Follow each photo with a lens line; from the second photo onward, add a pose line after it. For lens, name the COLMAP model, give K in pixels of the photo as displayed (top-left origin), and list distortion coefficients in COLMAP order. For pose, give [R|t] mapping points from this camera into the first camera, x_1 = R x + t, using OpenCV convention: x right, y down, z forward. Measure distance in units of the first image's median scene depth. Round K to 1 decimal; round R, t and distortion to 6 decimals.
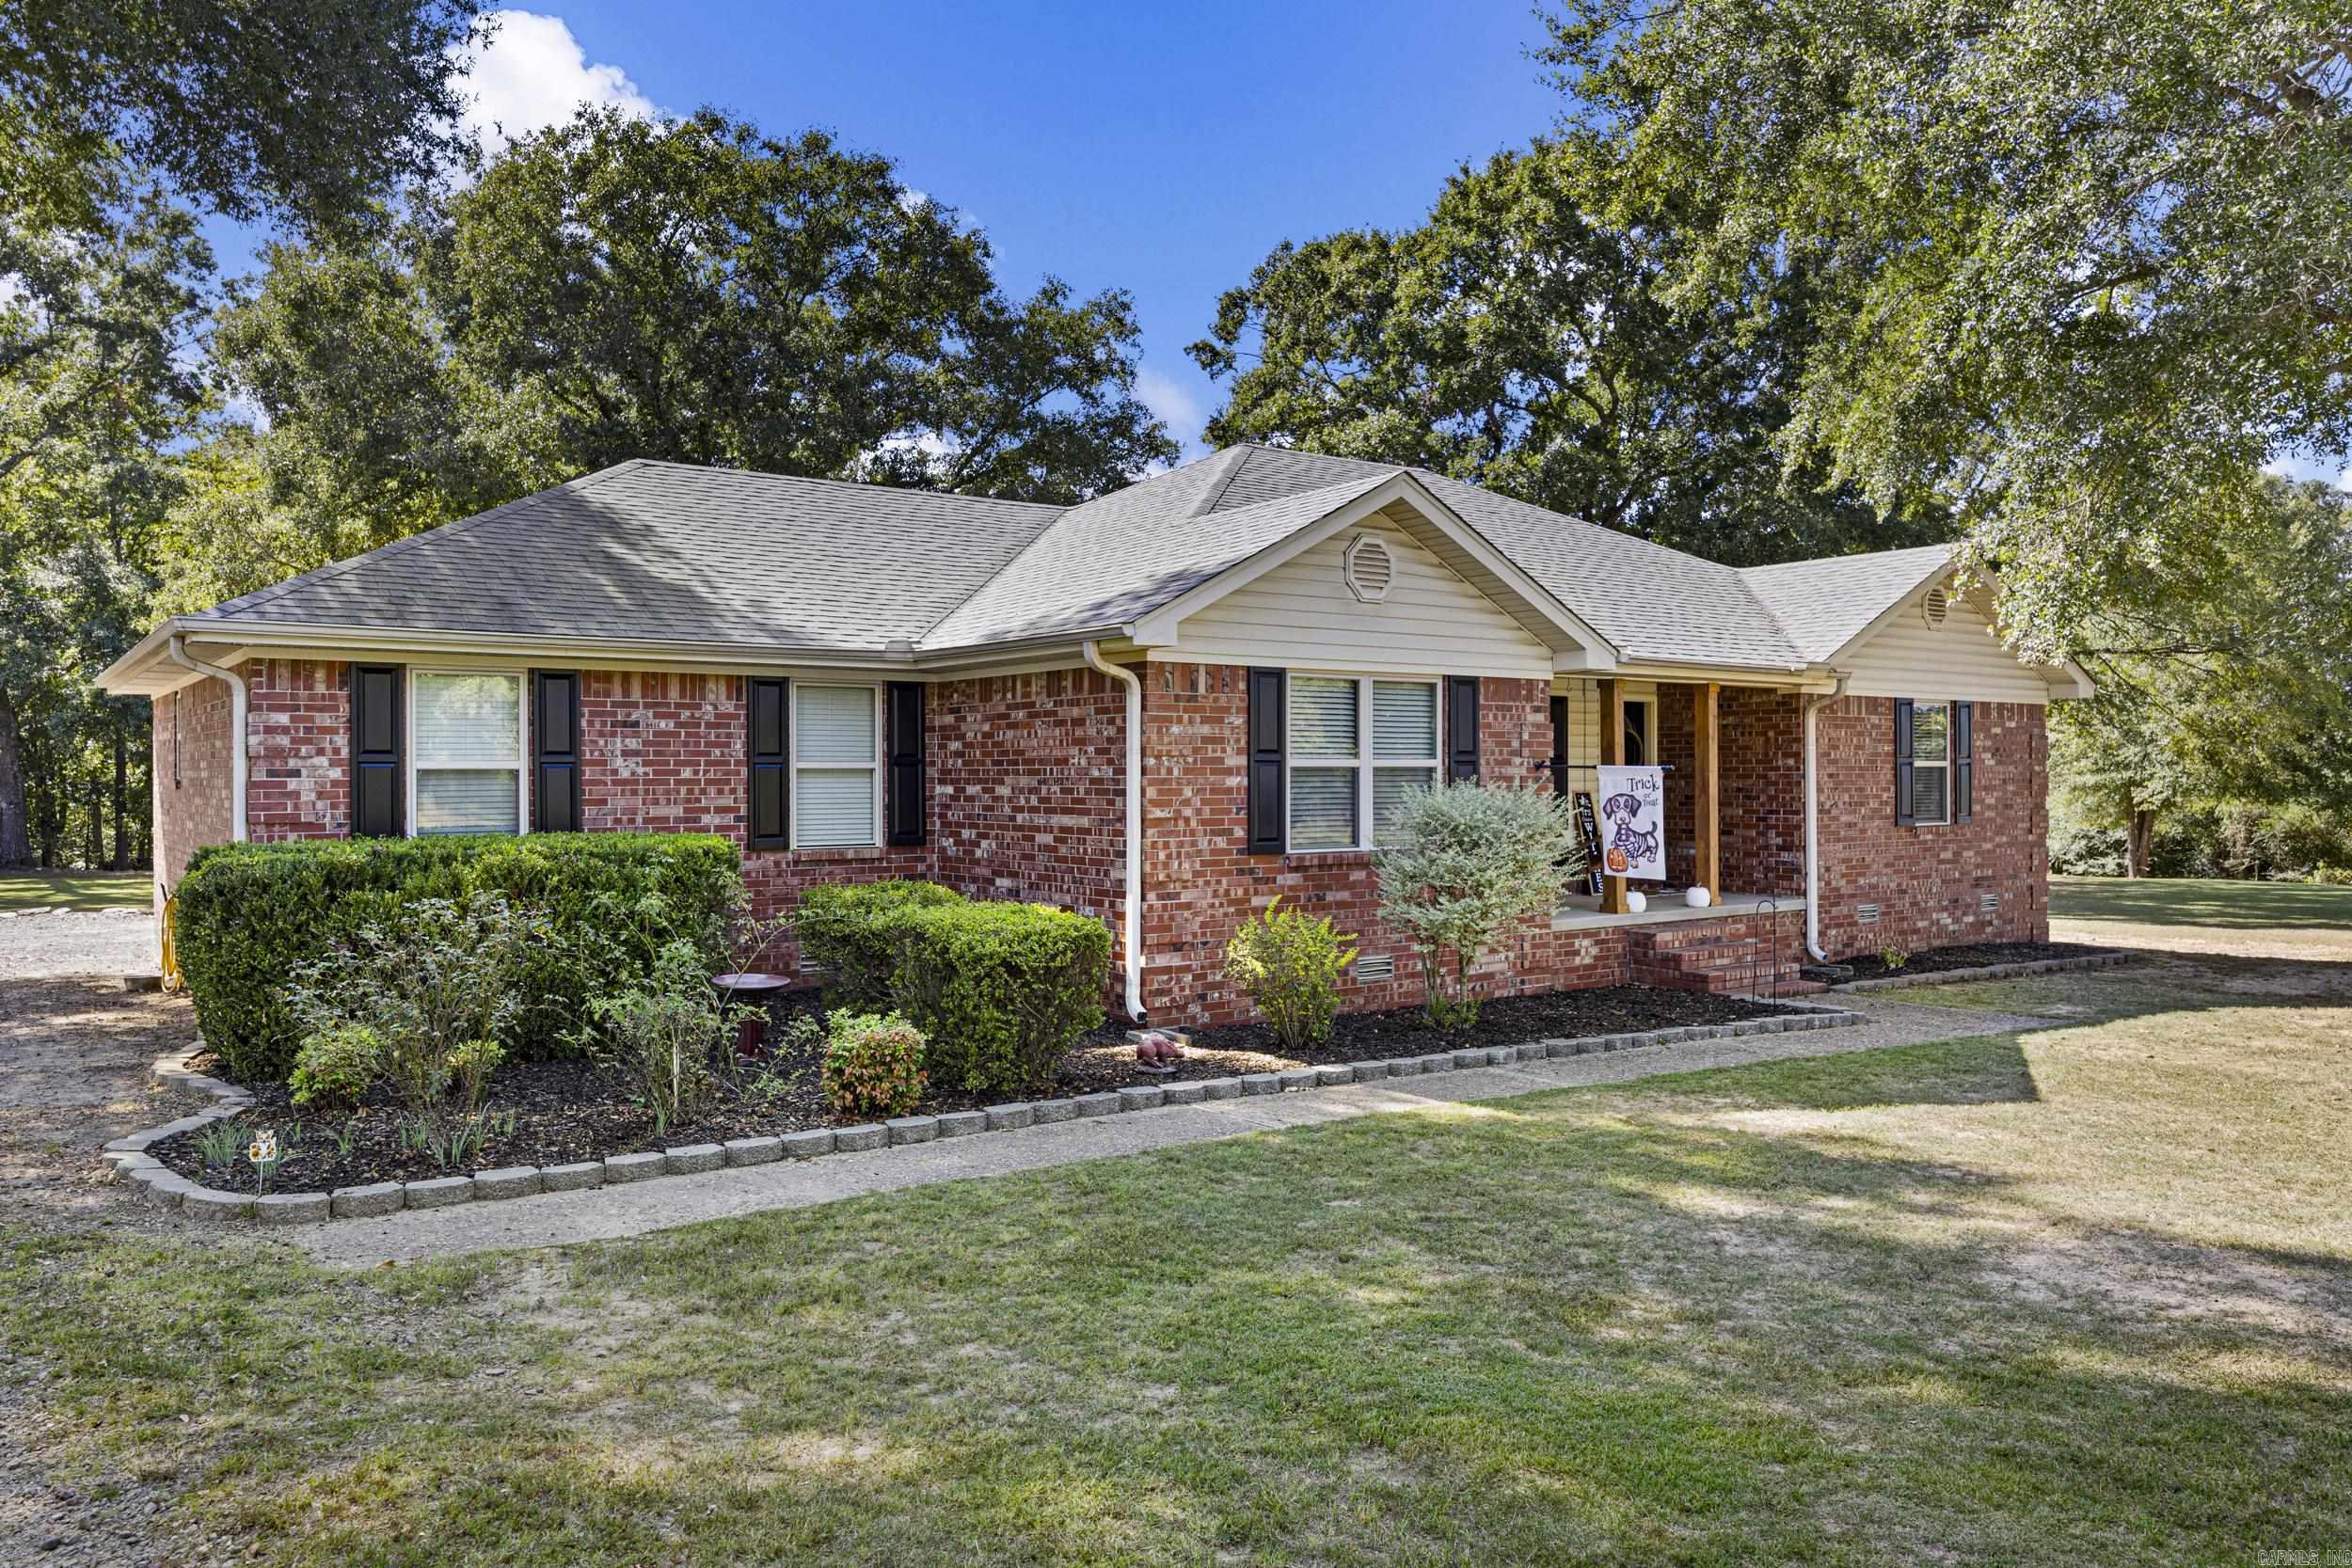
lens RADIAL K [[1672.6, 0, 1176.0], [0, 1672.6, 784.0], [0, 0, 1]] dist [0.000682, -0.000115]
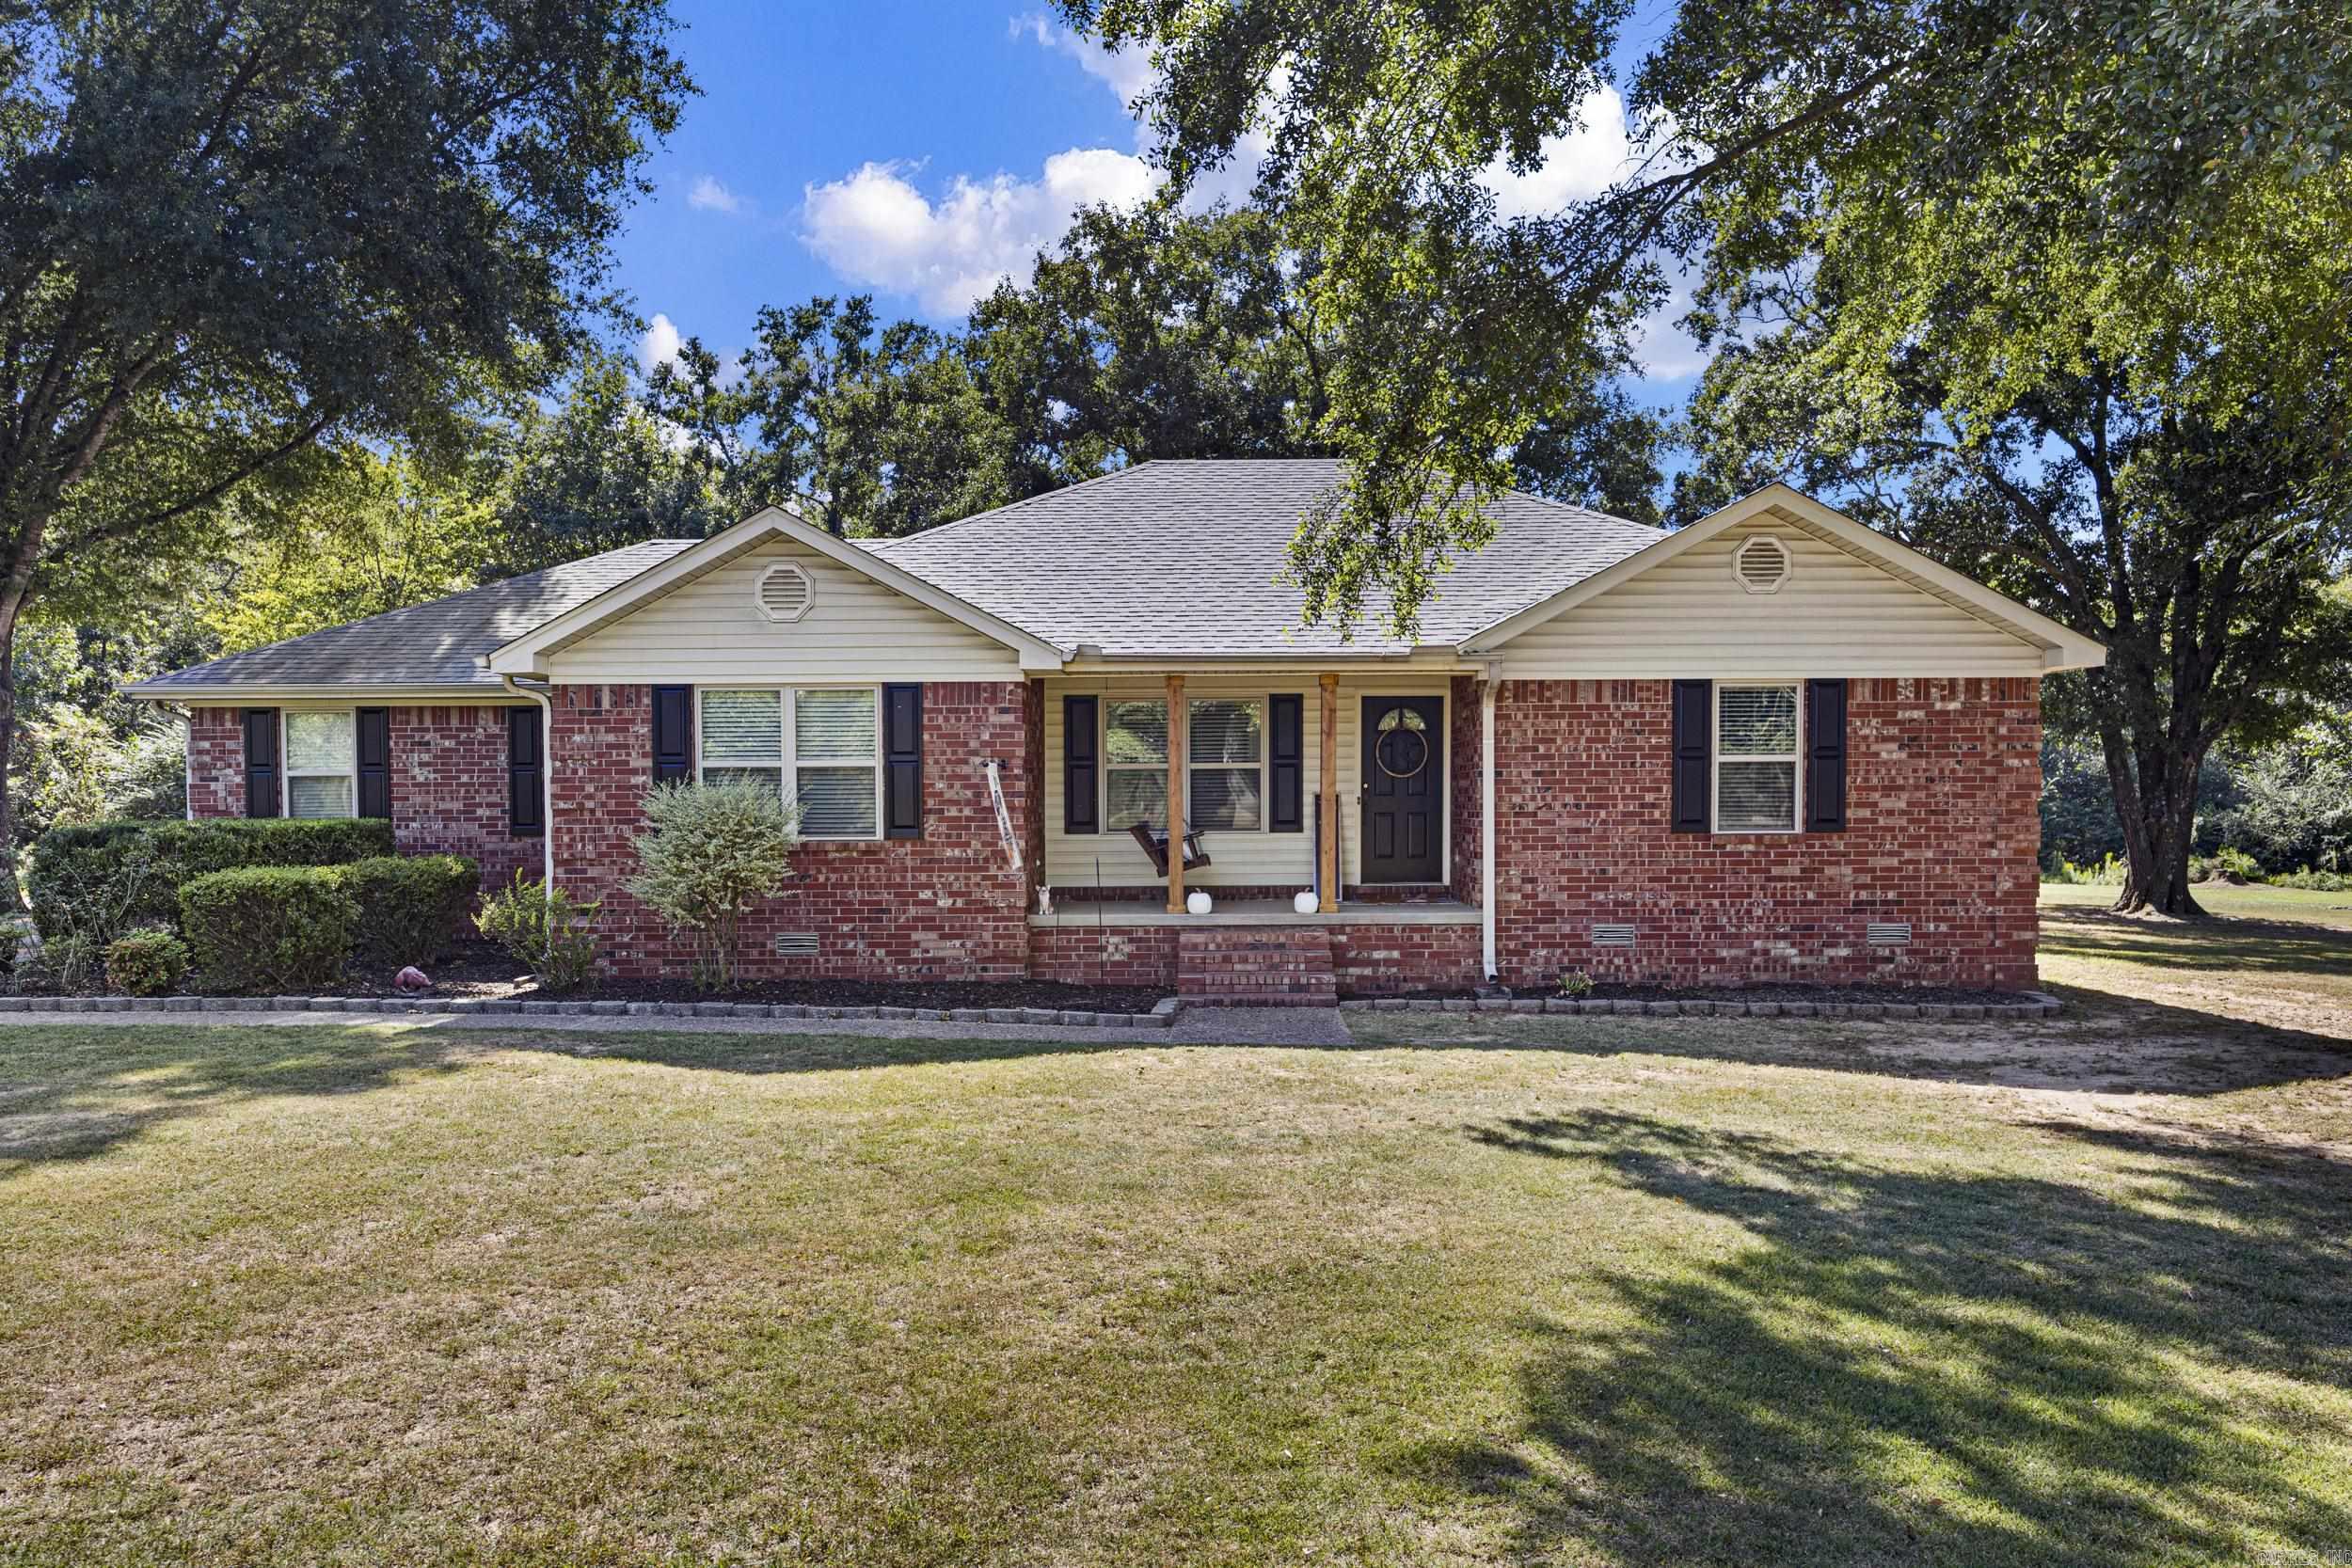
lens RADIAL K [[1677.3, 0, 1173.4], [0, 1677.3, 878.9], [0, 0, 1]] dist [-0.001761, -0.000473]
pose [[0.796621, 0.026711, -0.603889, 1.033474], [-0.000882, 0.999074, 0.043027, 0.016775], [0.604478, -0.033743, 0.795907, 0.248927]]
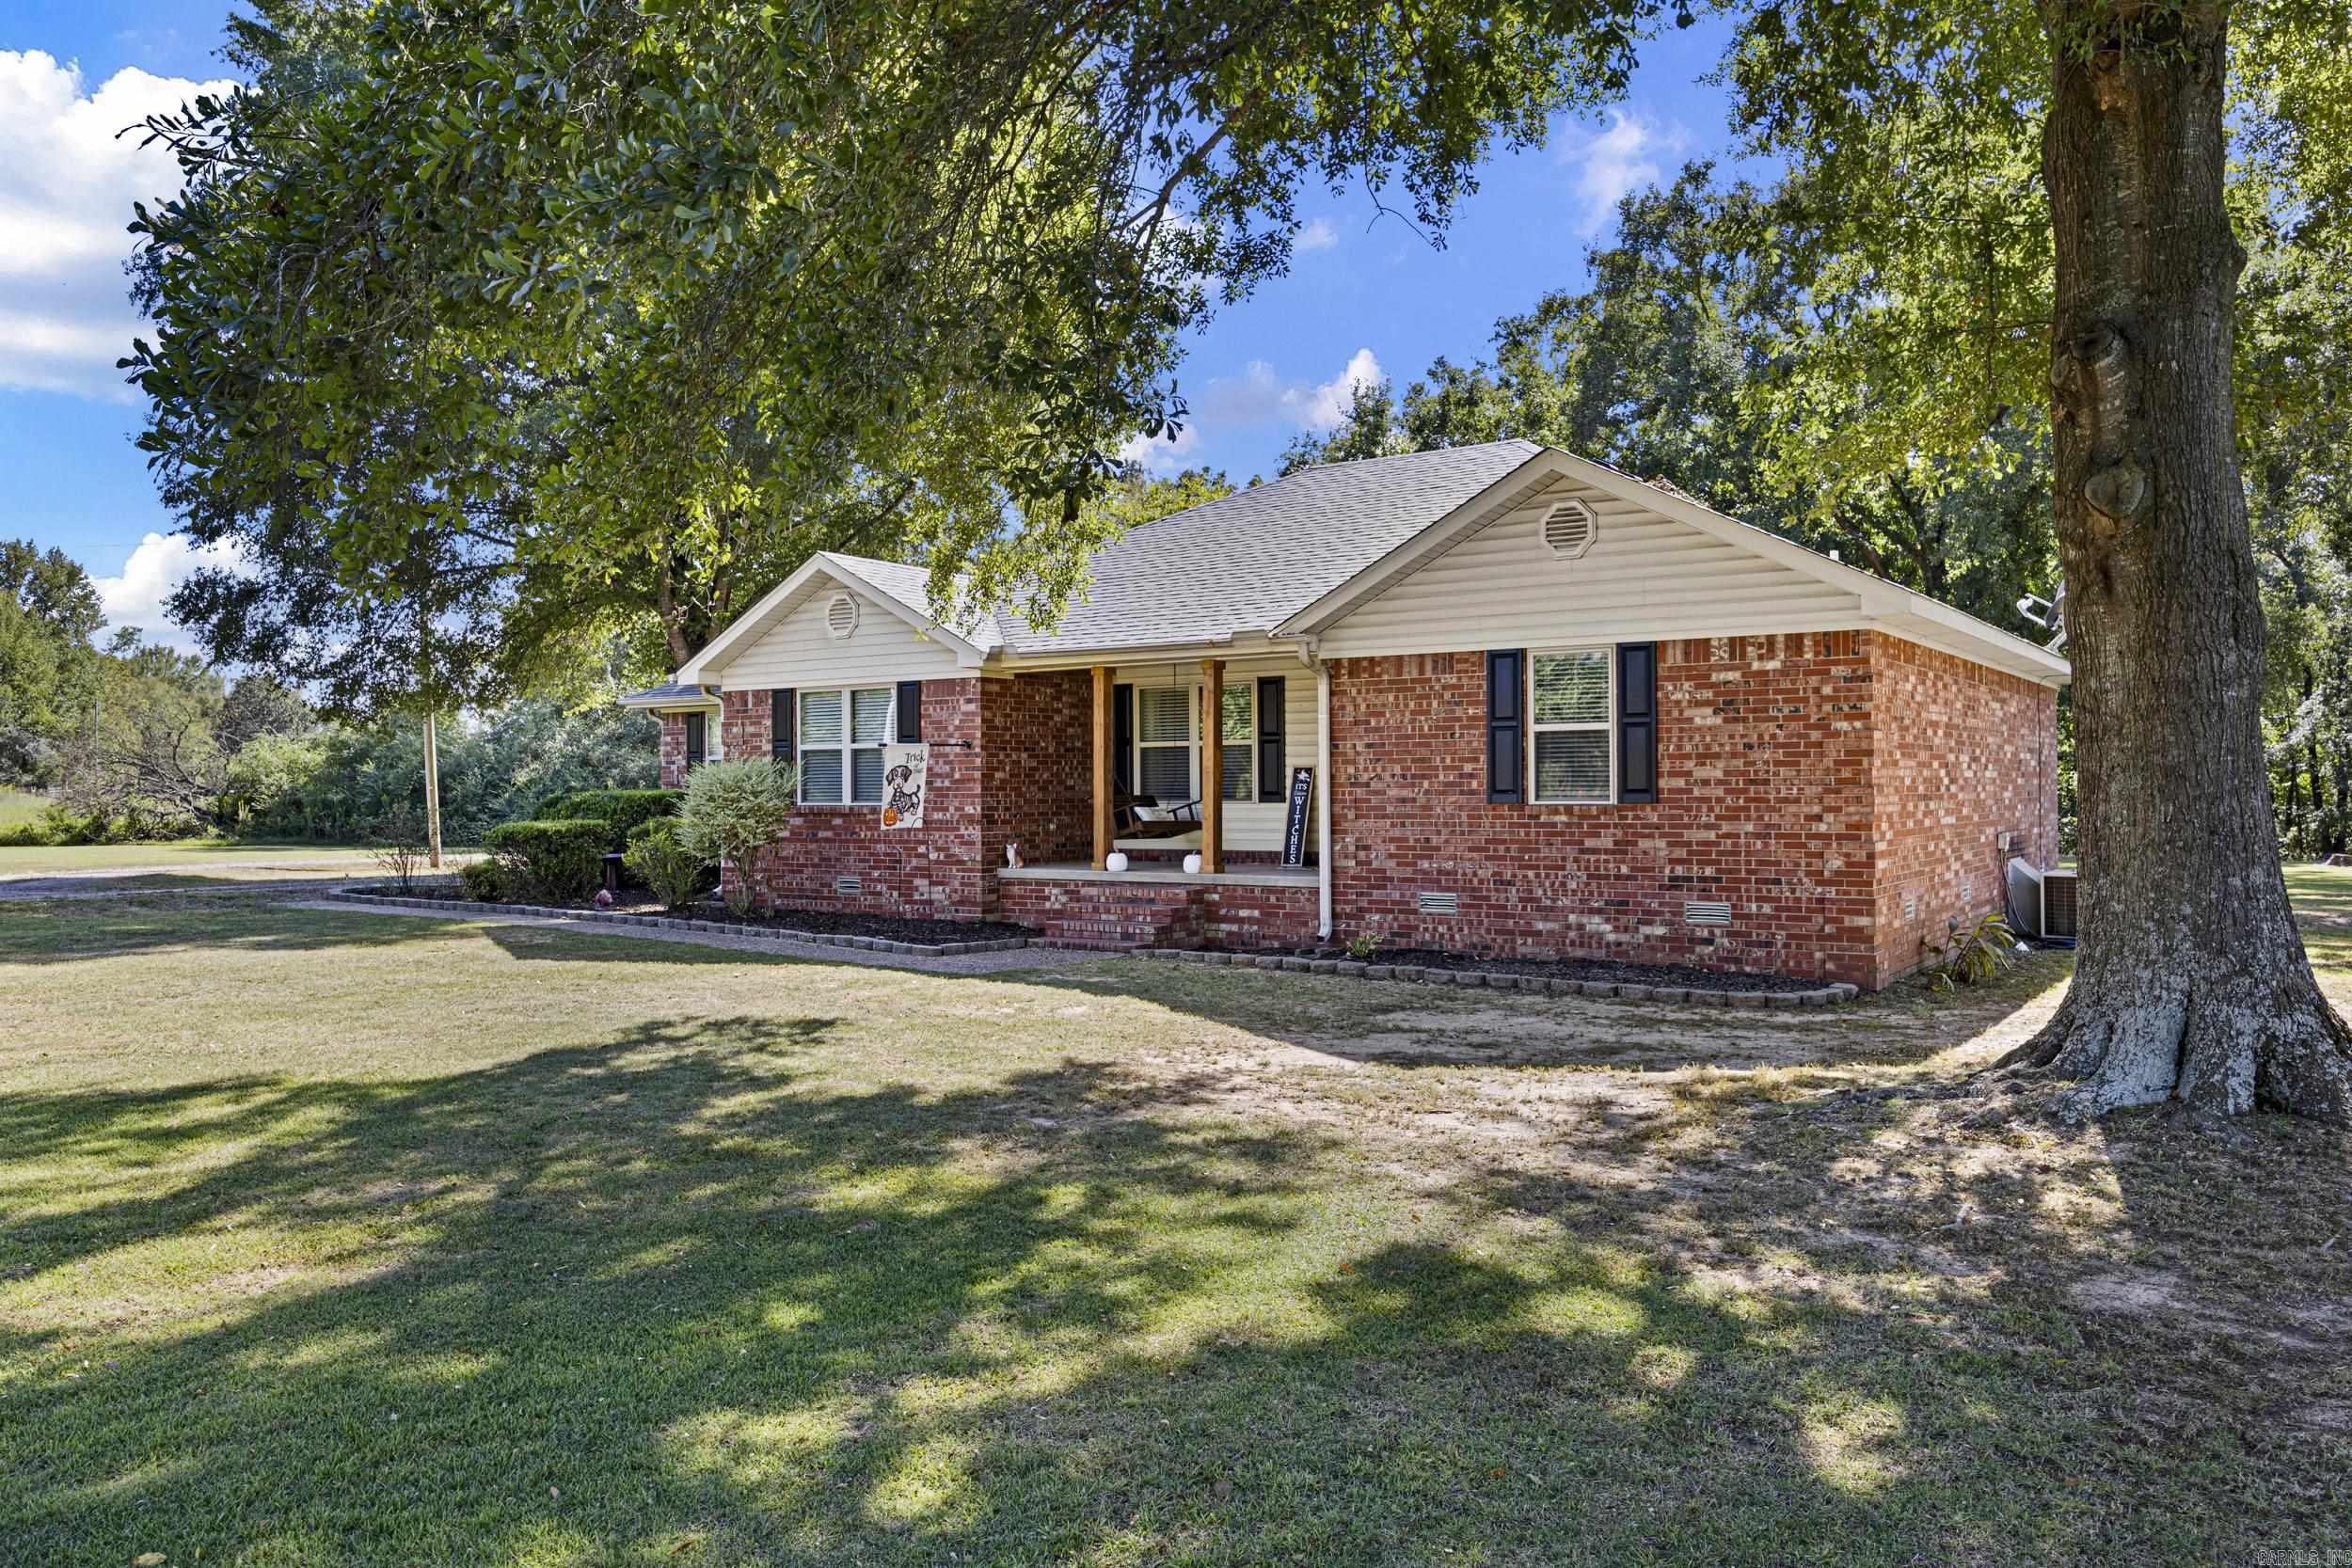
lens RADIAL K [[1672.6, 0, 1176.0], [0, 1672.6, 784.0], [0, 0, 1]] dist [0.000682, -0.000115]
pose [[0.324294, -0.002561, -0.945953, 1.640104], [-0.001634, 0.999993, -0.003268, 0.025751], [0.945955, 0.002605, 0.324287, 0.809036]]
